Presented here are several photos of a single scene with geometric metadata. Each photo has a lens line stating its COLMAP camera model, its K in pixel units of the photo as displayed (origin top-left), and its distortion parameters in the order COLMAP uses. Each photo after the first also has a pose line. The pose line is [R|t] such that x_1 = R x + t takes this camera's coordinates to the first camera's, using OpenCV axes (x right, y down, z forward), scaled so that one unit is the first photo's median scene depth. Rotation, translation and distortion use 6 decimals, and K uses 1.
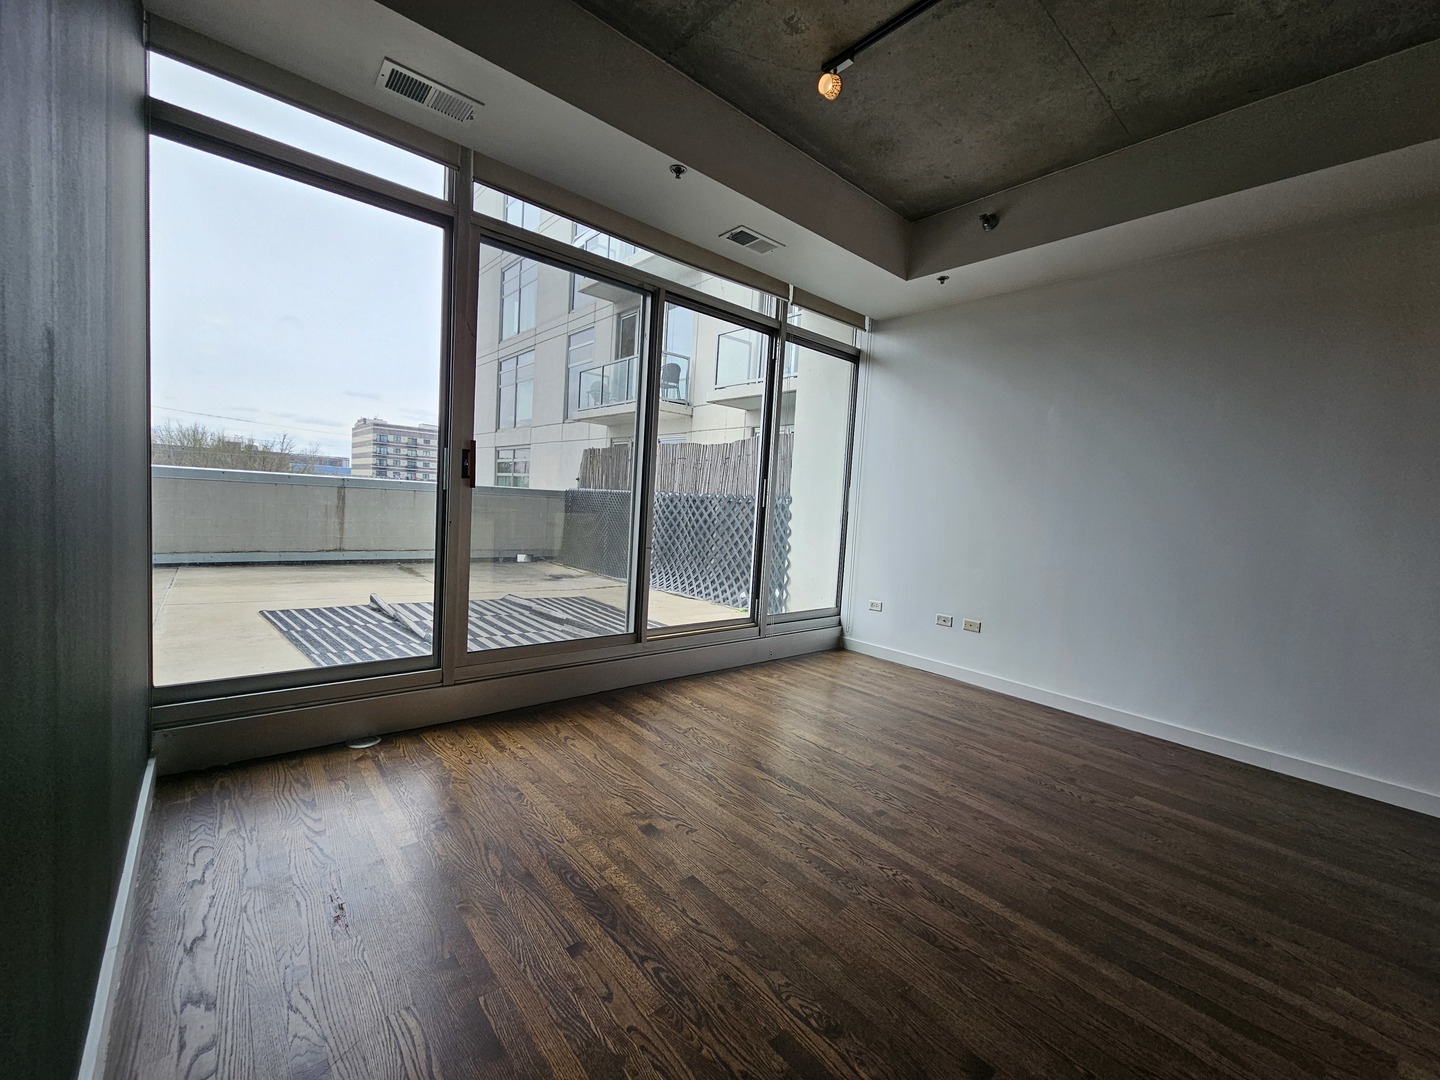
lens RADIAL K [[590.3, 0, 718.8], [0, 590.3, 541.2], [0, 0, 1]] dist [0.000348, -0.000528]
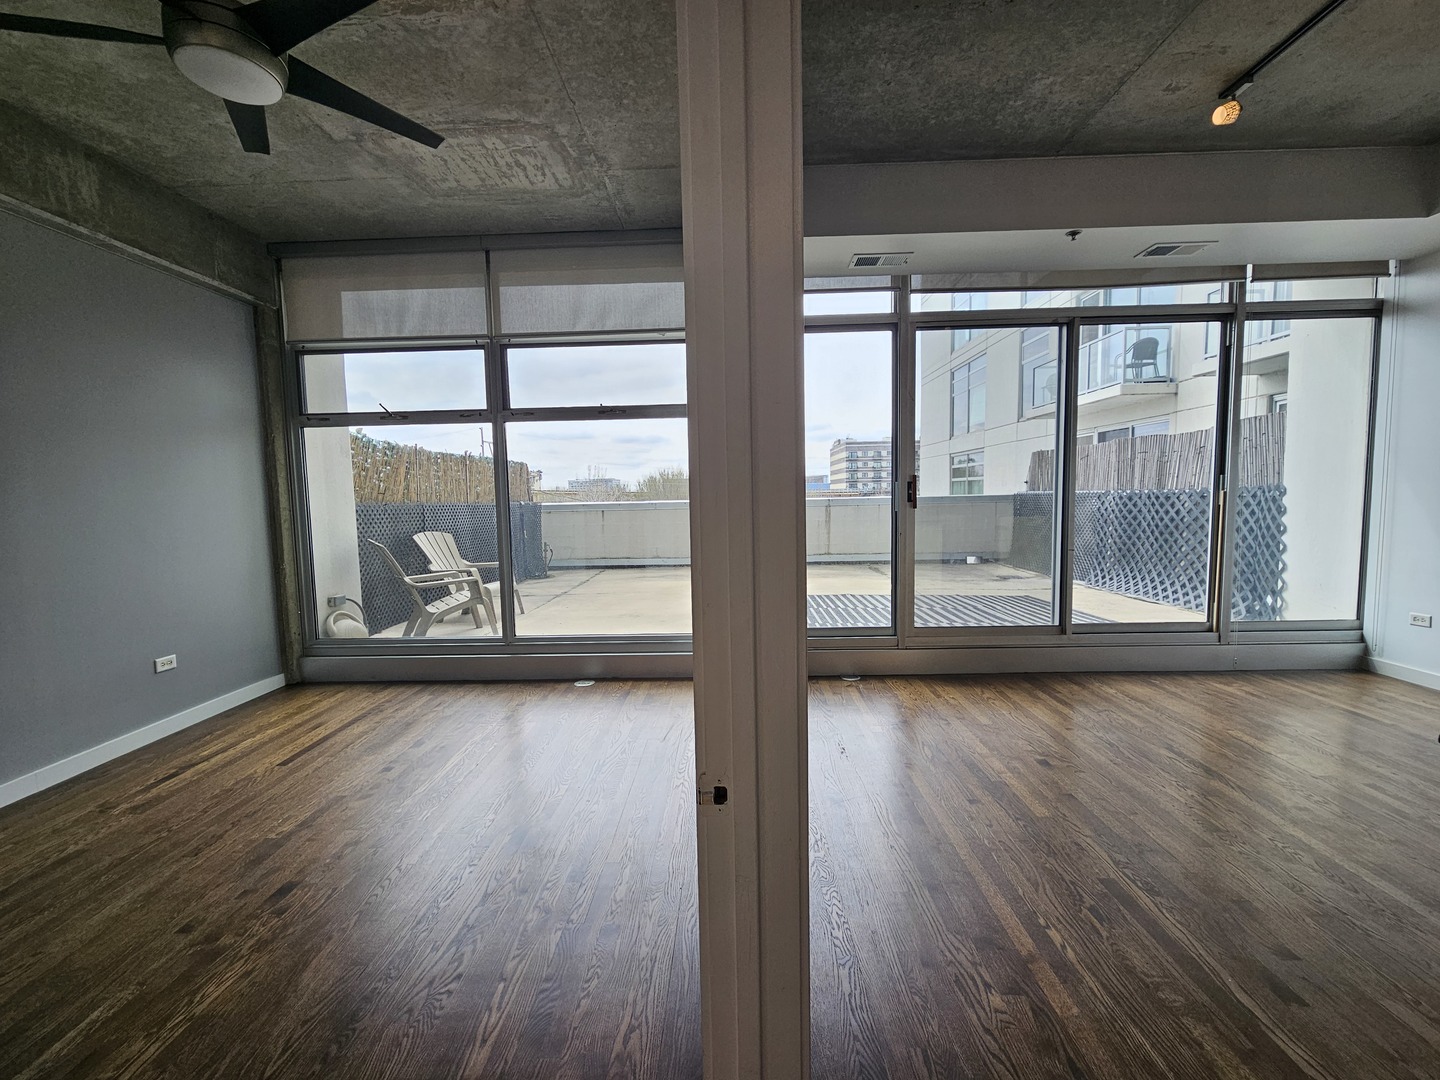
lens RADIAL K [[590.3, 0, 718.5], [0, 590.3, 541.1], [0, 0, 1]] dist [0.000348, -0.000528]
pose [[0.734814, -0.021957, -0.677914, 0.125550], [0.019214, 0.999749, -0.011554, -0.004567], [0.677997, -0.004535, 0.735051, -0.230473]]
